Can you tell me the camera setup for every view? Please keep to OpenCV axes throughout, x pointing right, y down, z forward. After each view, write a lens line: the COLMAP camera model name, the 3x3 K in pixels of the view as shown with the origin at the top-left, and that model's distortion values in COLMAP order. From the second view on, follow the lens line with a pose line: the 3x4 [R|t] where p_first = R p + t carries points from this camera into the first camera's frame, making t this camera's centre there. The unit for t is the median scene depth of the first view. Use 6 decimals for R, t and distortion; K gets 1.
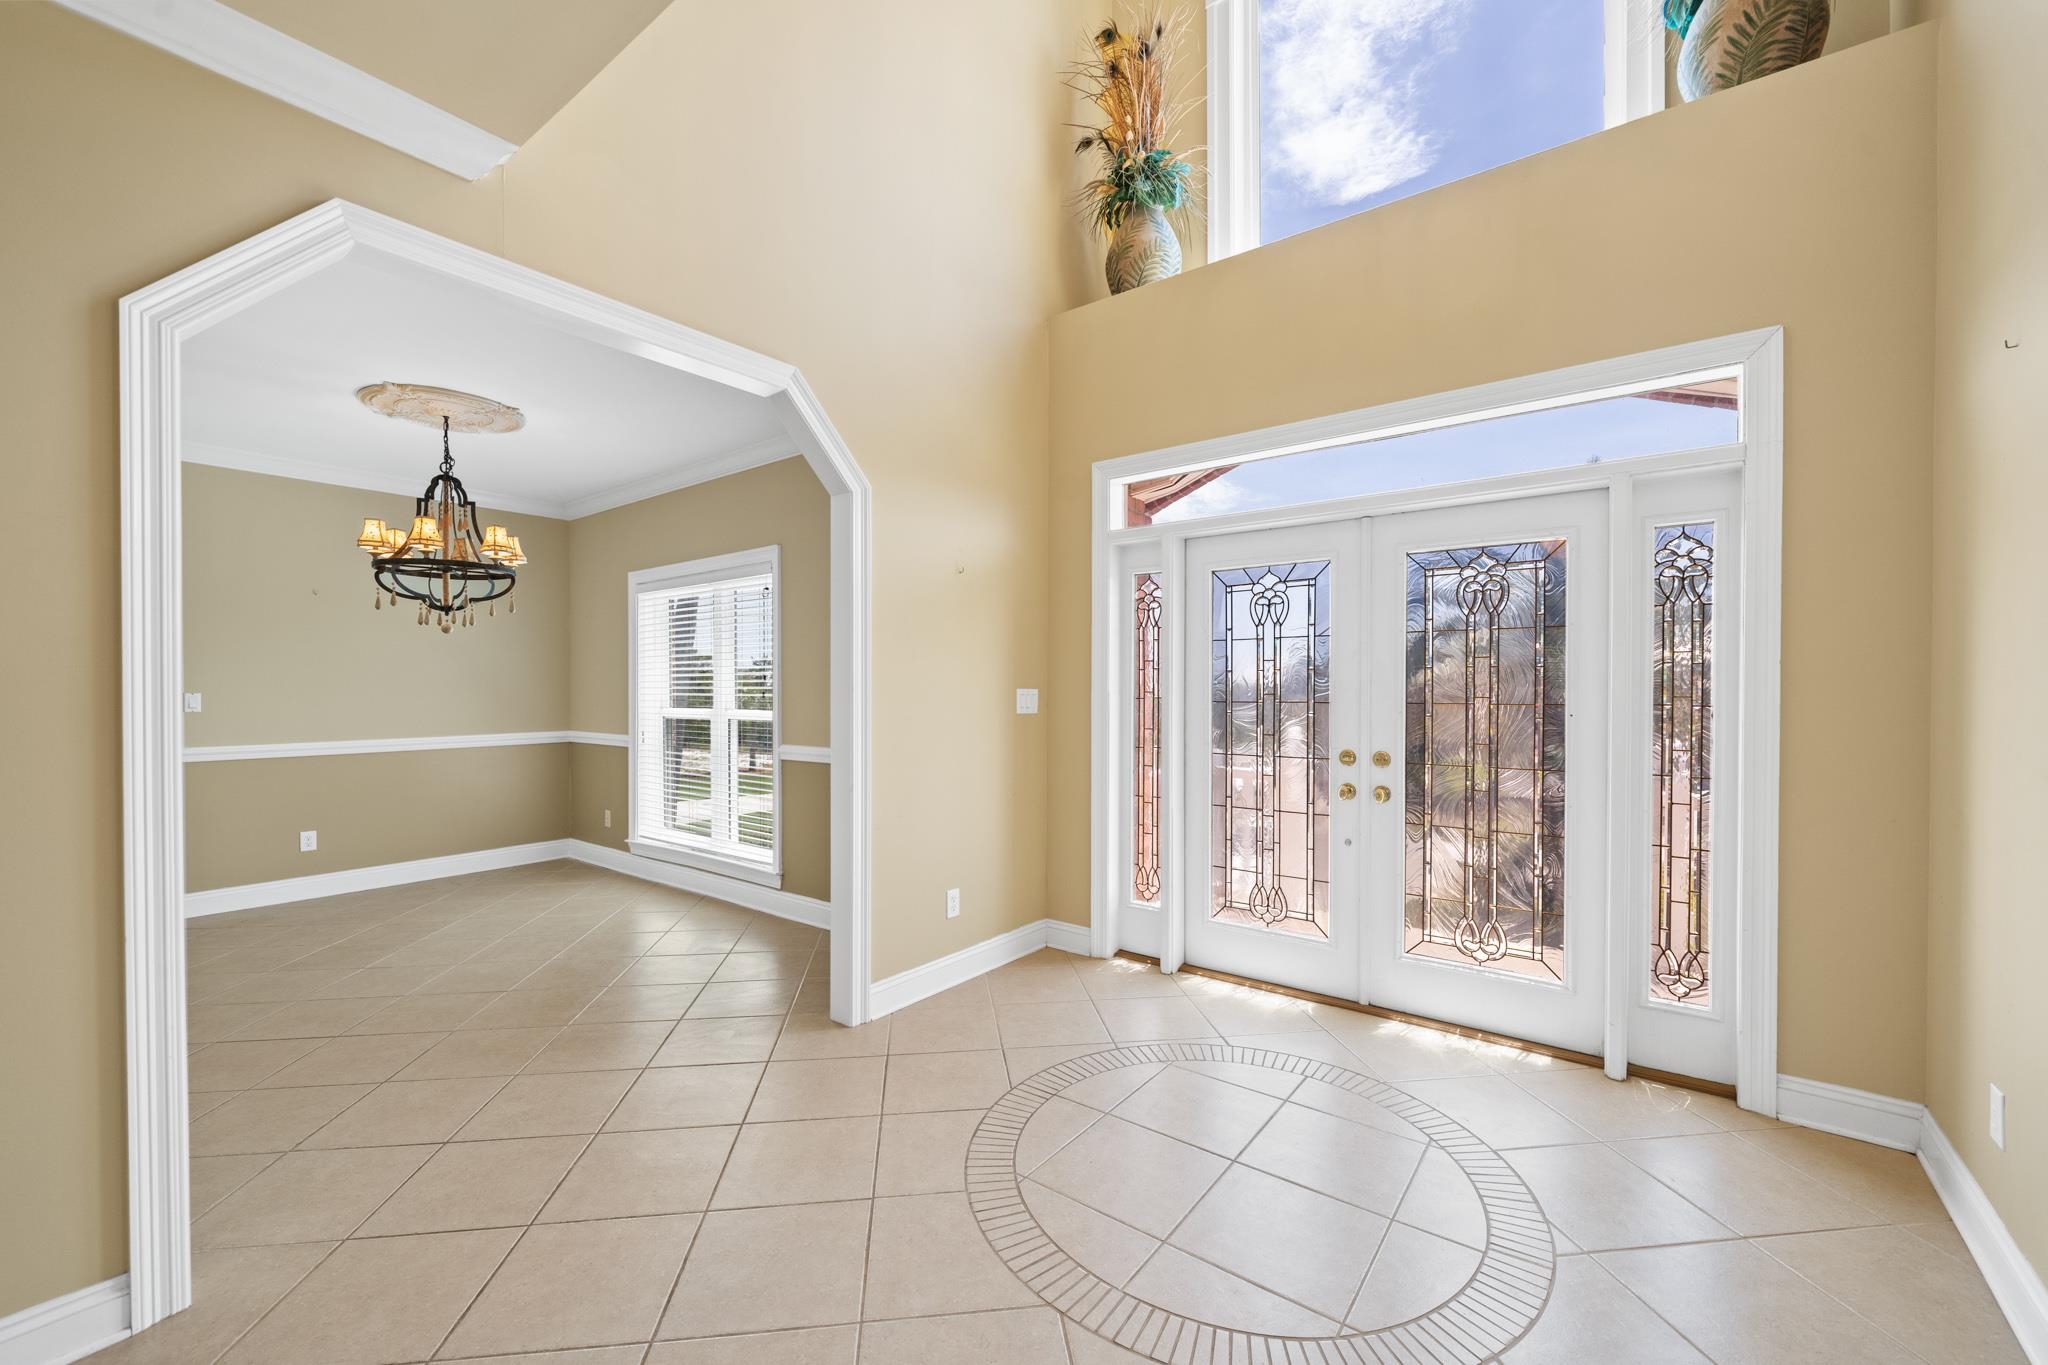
lens RADIAL K [[830.4, 0, 1033.8], [0, 830.4, 690.3], [0, 0, 1]] dist [-0.008248, 0.000987]
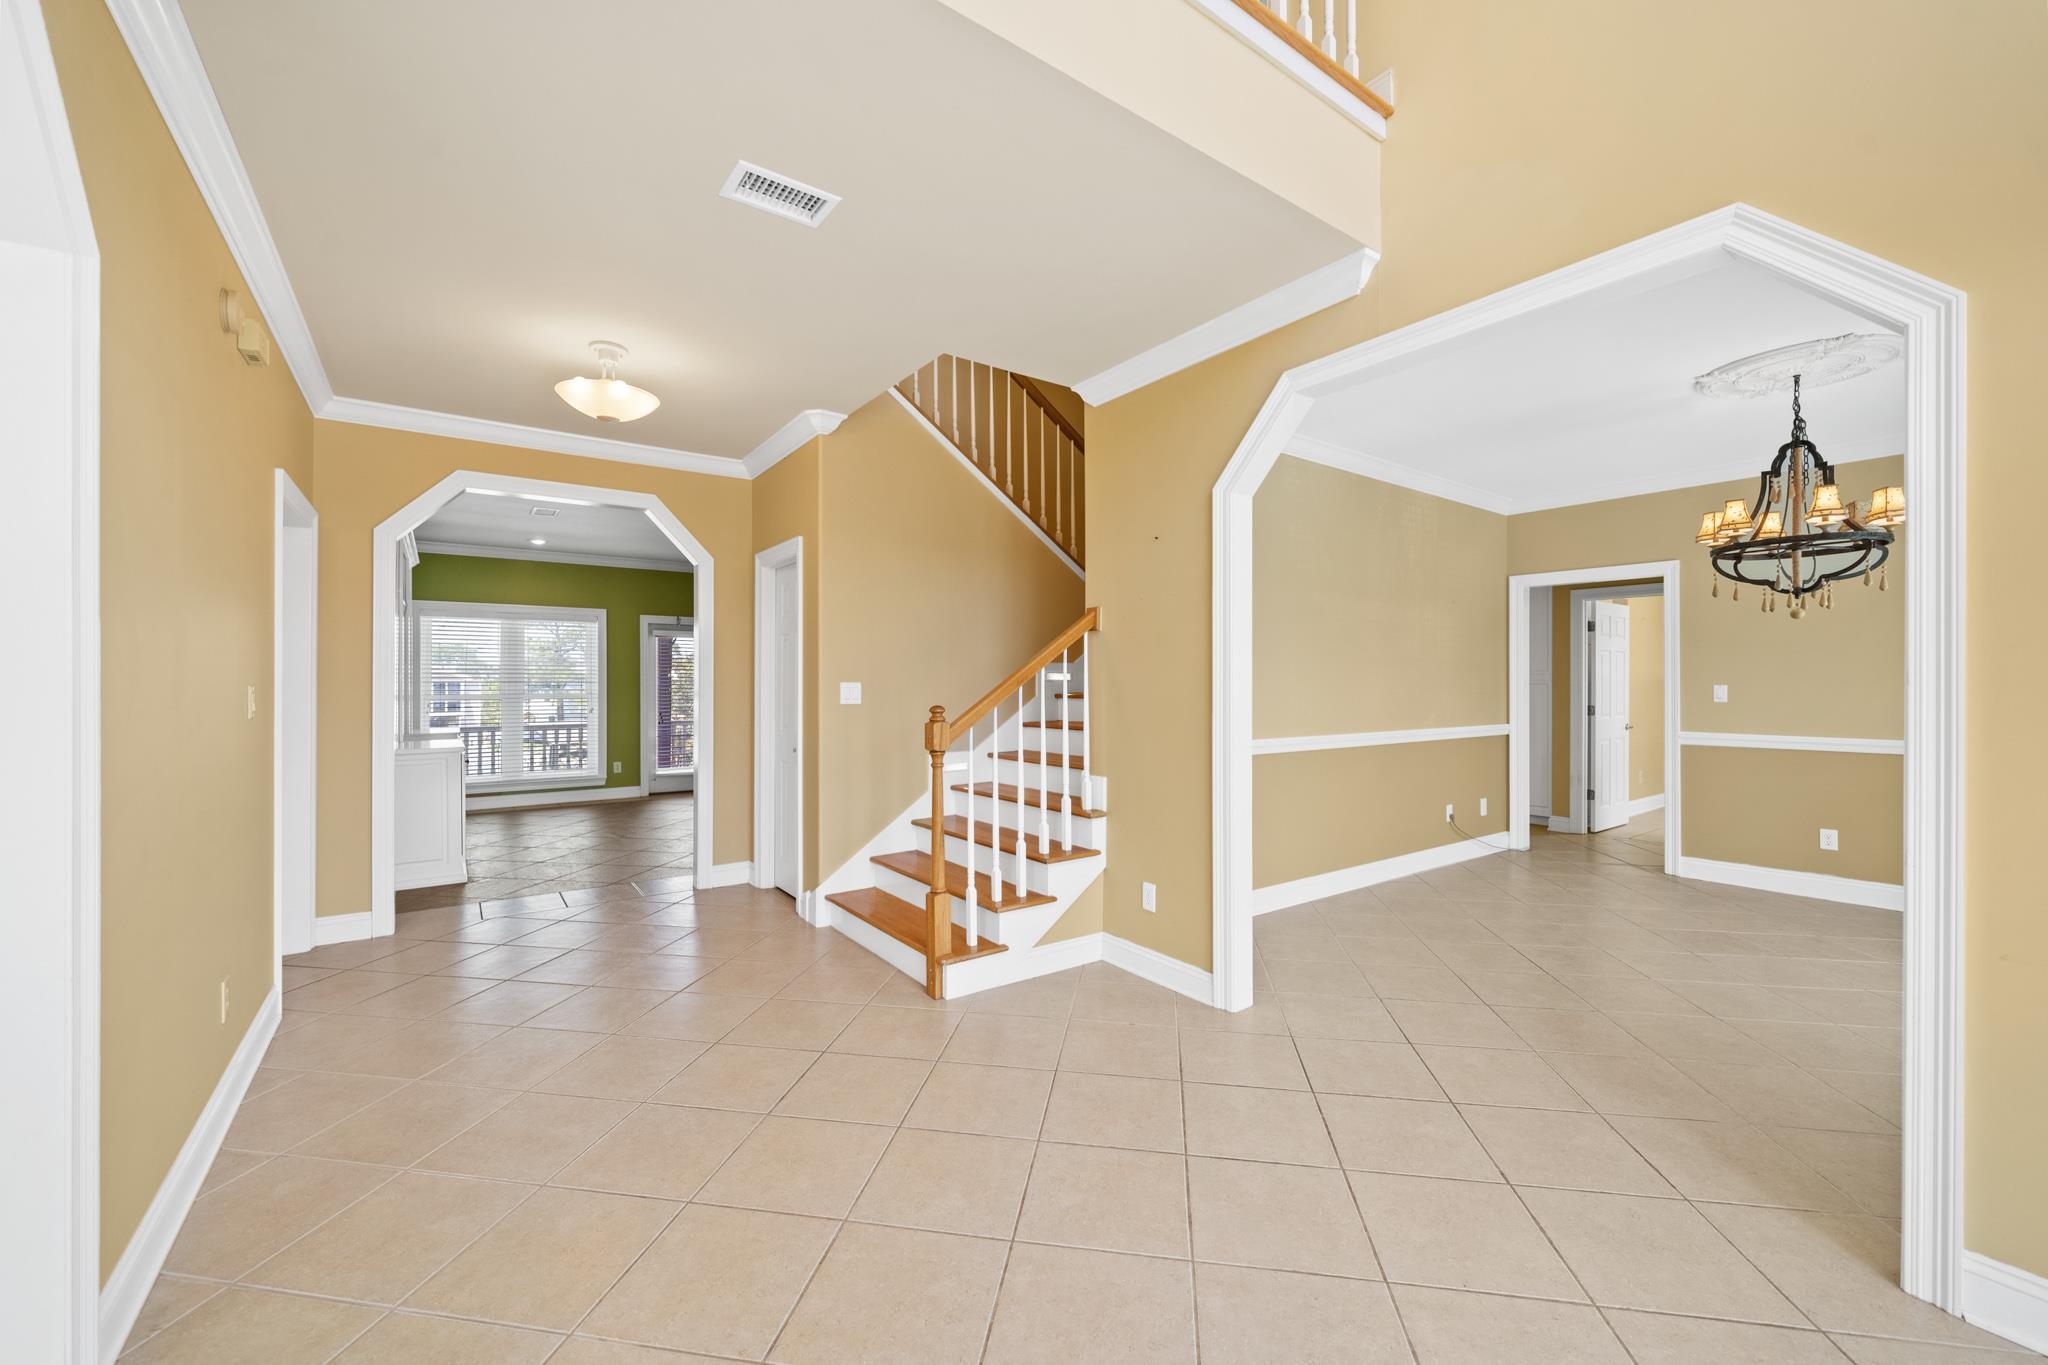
lens RADIAL K [[809.9, 0, 1027.0], [0, 809.9, 675.5], [0, 0, 1]] dist [-0.003838, 0.000271]
pose [[-0.263951, -0.007460, -0.964507, 0.329118], [-0.000843, 0.999971, -0.007503, -0.000956], [0.964536, -0.001168, -0.263949, 0.414449]]
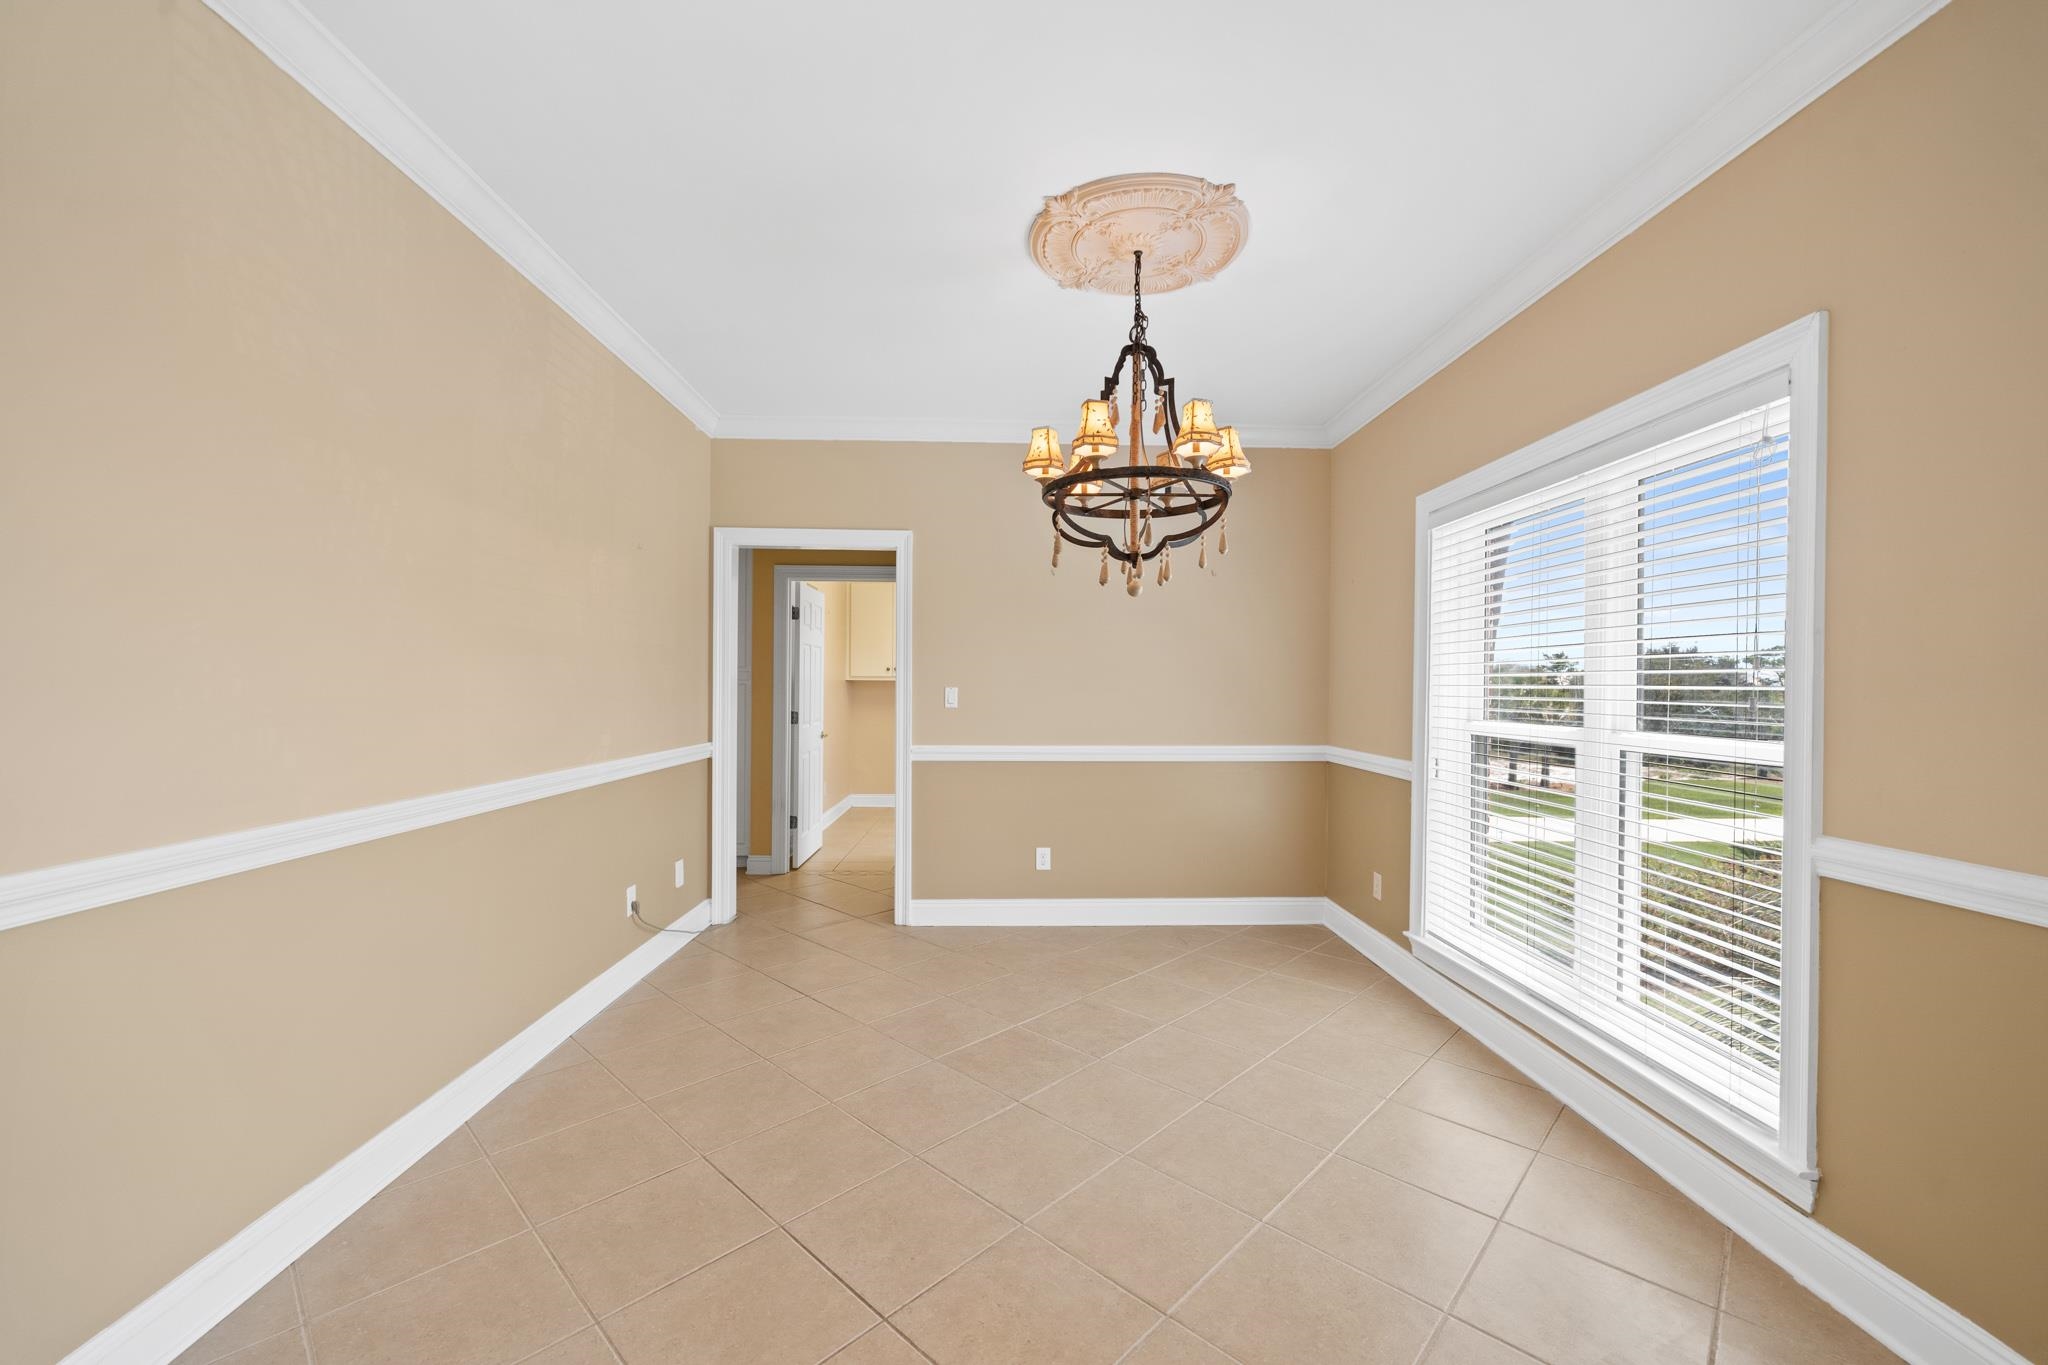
lens RADIAL K [[830.4, 0, 1027.6], [0, 830.4, 694.8], [0, 0, 1]] dist [-0.008248, 0.000987]
pose [[0.638989, 0.015636, -0.769057, -0.263509], [-0.010347, 0.999878, 0.011732, 0.000194], [0.769147, 0.000461, 0.639072, 0.512066]]
